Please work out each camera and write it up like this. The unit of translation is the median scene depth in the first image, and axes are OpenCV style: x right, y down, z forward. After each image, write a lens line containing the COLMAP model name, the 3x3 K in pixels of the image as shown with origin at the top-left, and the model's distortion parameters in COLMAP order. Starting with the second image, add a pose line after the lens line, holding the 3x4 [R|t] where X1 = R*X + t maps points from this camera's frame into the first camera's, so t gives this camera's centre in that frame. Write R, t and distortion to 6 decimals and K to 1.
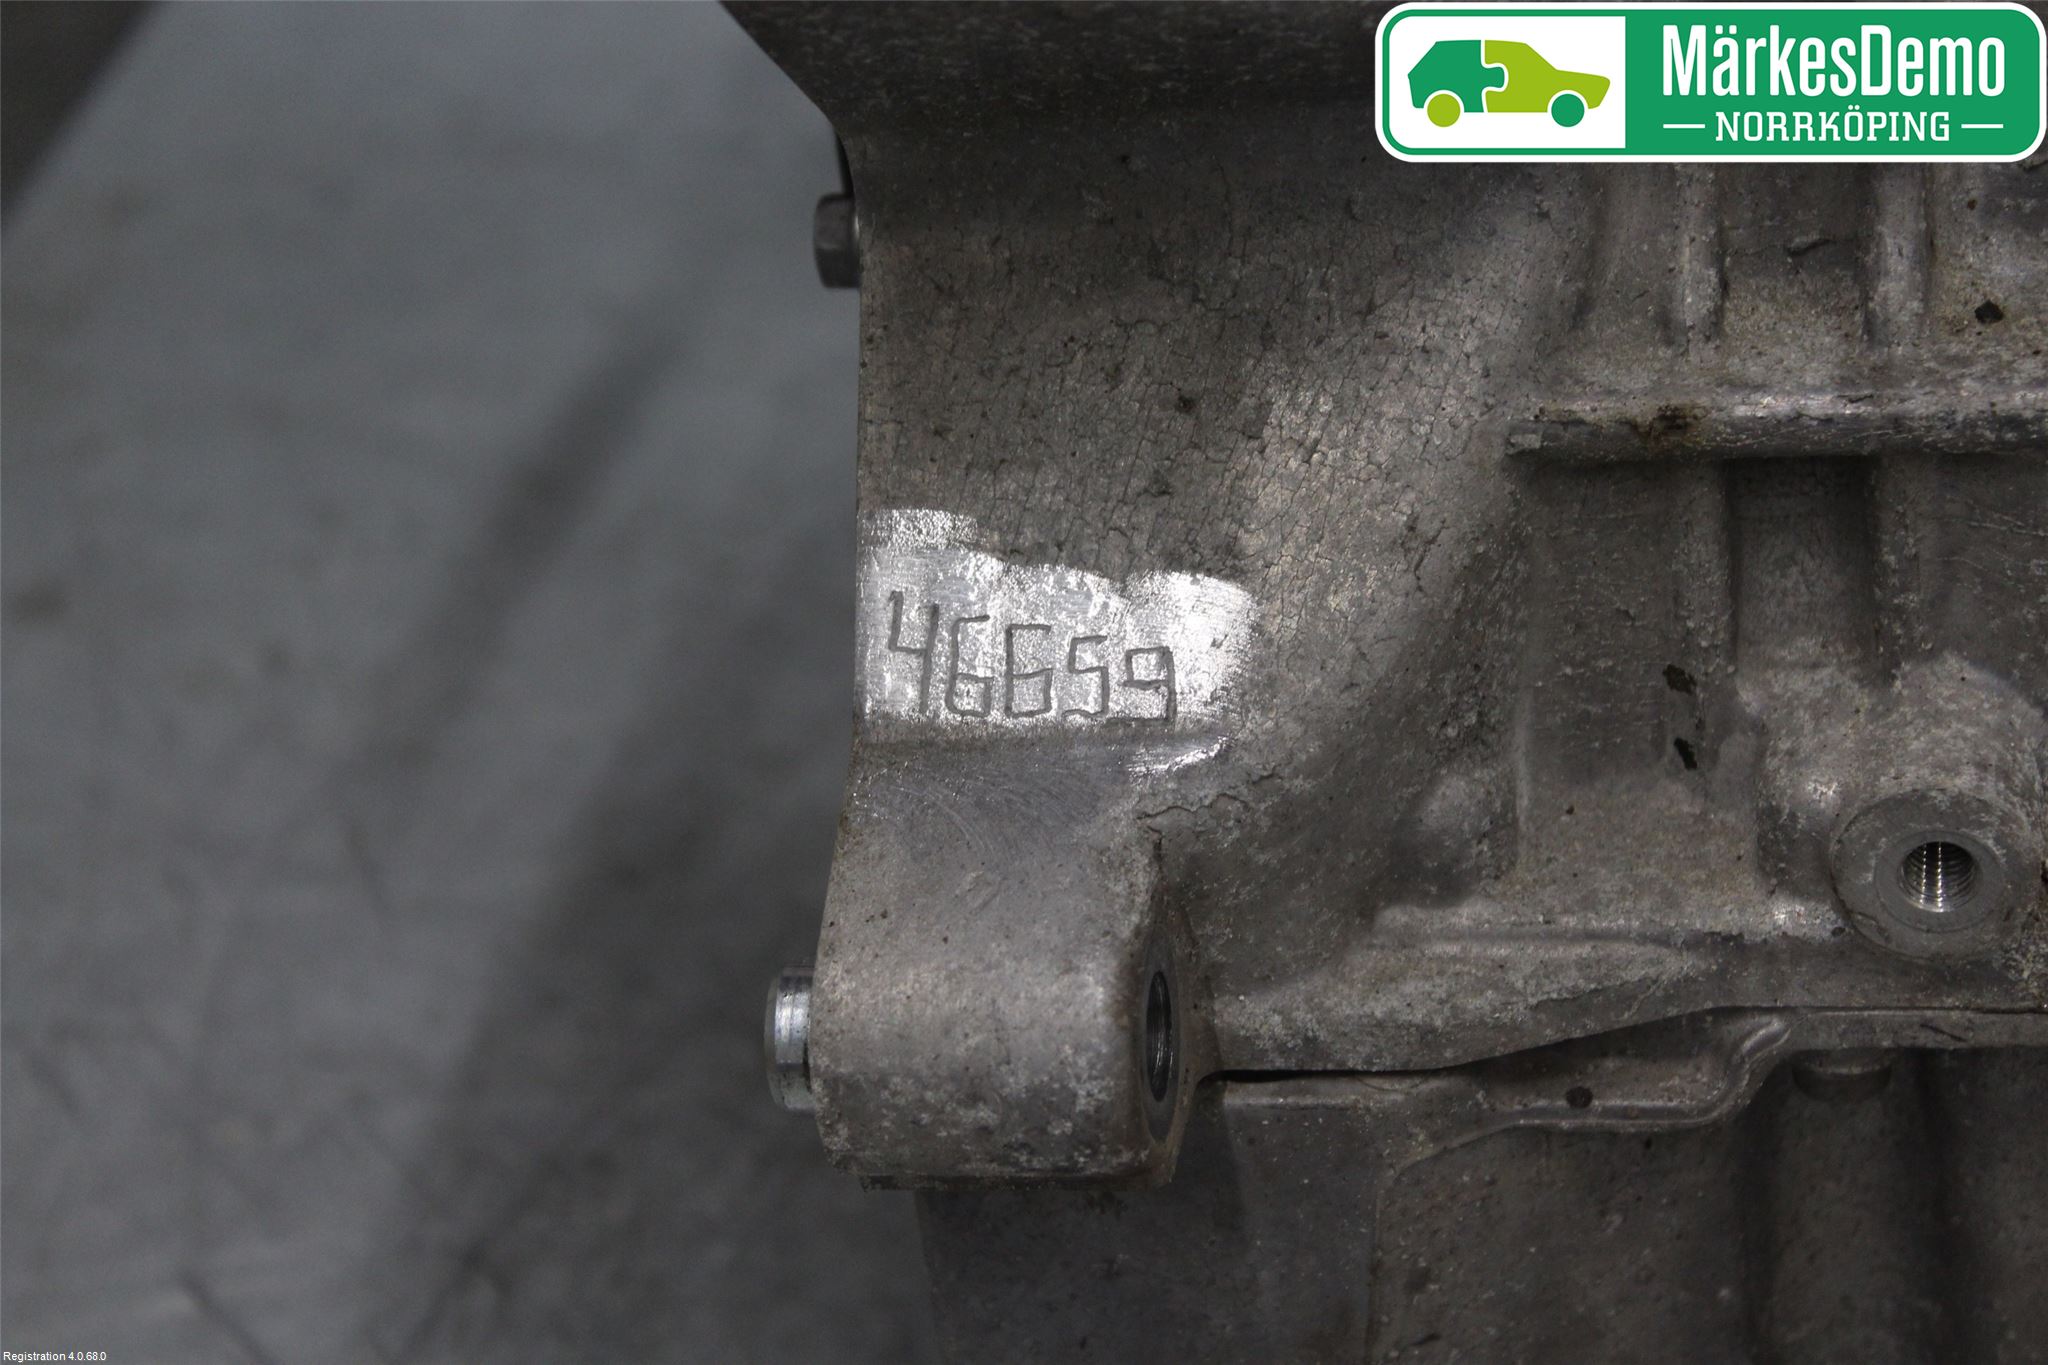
lens RADIAL K [[4982.9, 0, 1022.6], [0, 4982.9, 684.6], [0, 0, 1]] dist [-0.017459, 0.000000]
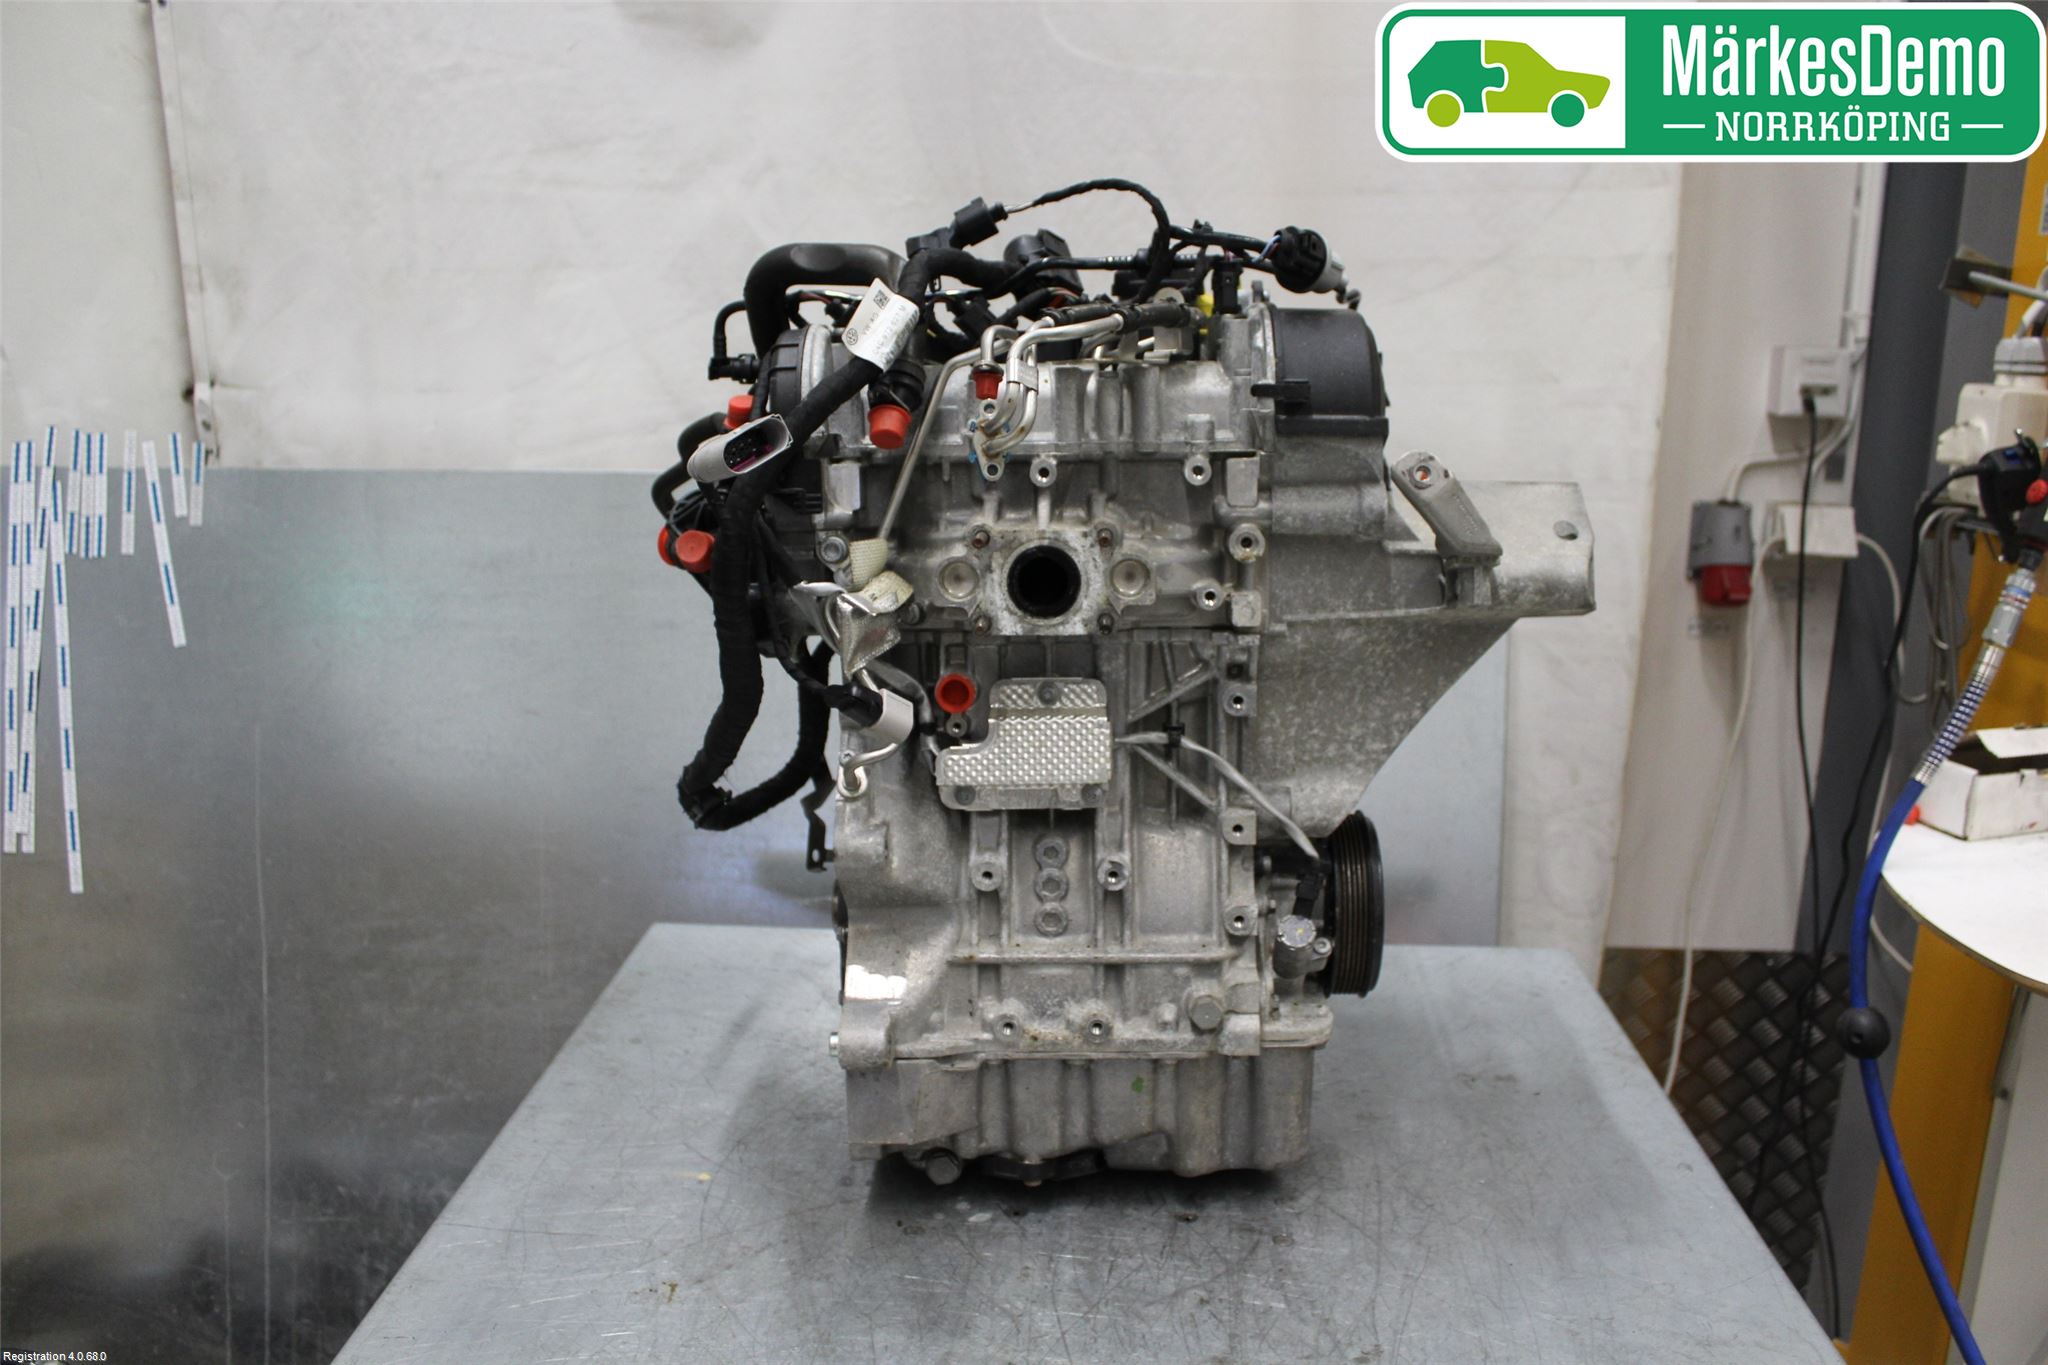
lens RADIAL K [[1877.3, 0, 1033.8], [0, 1877.3, 680.9], [0, 0, 1]] dist [-0.160214, 0.168188]
pose [[0.985163, 0.083912, 0.149708, -0.187090], [-0.025295, 0.933788, -0.356931, 0.478523], [-0.169747, 0.347849, 0.922056, -1.410422]]
